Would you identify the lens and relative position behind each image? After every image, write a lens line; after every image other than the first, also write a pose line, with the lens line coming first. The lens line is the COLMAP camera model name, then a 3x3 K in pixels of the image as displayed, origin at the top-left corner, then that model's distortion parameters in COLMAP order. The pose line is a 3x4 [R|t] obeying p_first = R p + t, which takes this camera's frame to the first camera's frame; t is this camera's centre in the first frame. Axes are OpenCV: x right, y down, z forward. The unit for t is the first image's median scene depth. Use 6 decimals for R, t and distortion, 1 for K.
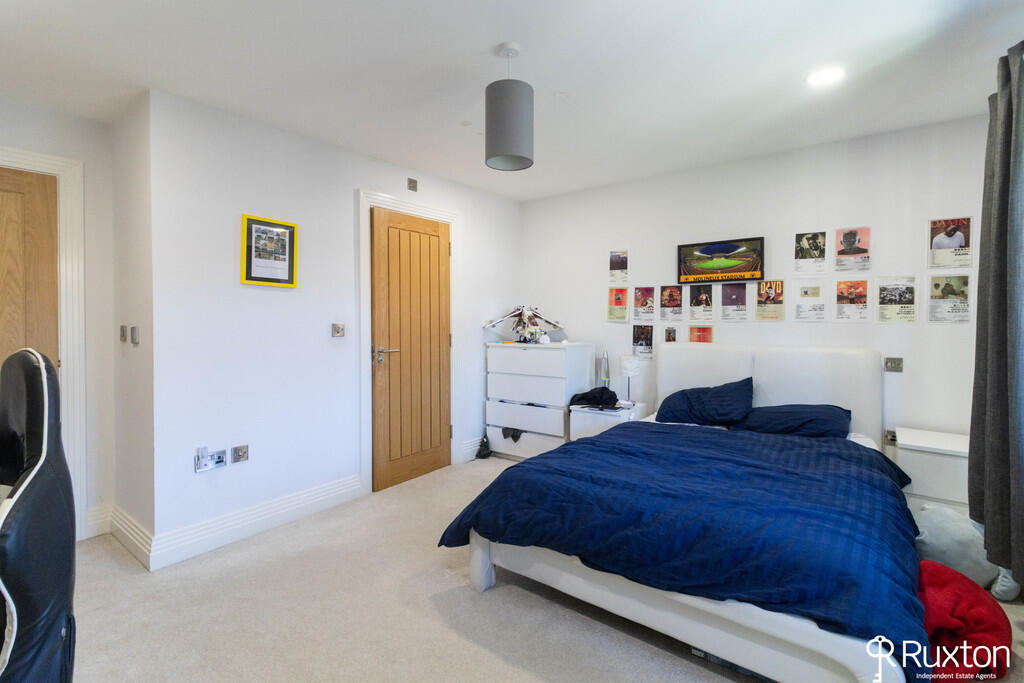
lens RADIAL K [[475.6, 0, 511.5], [0, 475.6, 325.6], [0, 0, 1]] dist [0.007734, -0.000287]
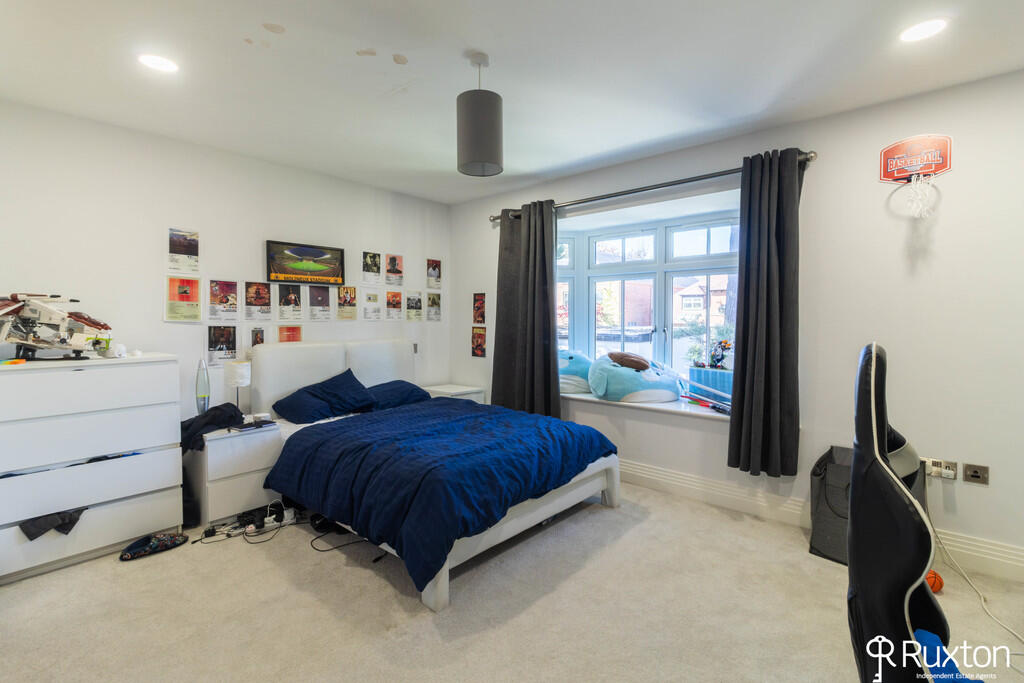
lens RADIAL K [[475.6, 0, 512.0], [0, 475.6, 337.6], [0, 0, 1]] dist [0.007734, -0.000287]
pose [[0.062034, -0.040572, 0.997249, -0.607344], [0.012059, 0.999131, 0.039898, -0.008777], [-0.998001, 0.009550, 0.062469, 0.496116]]
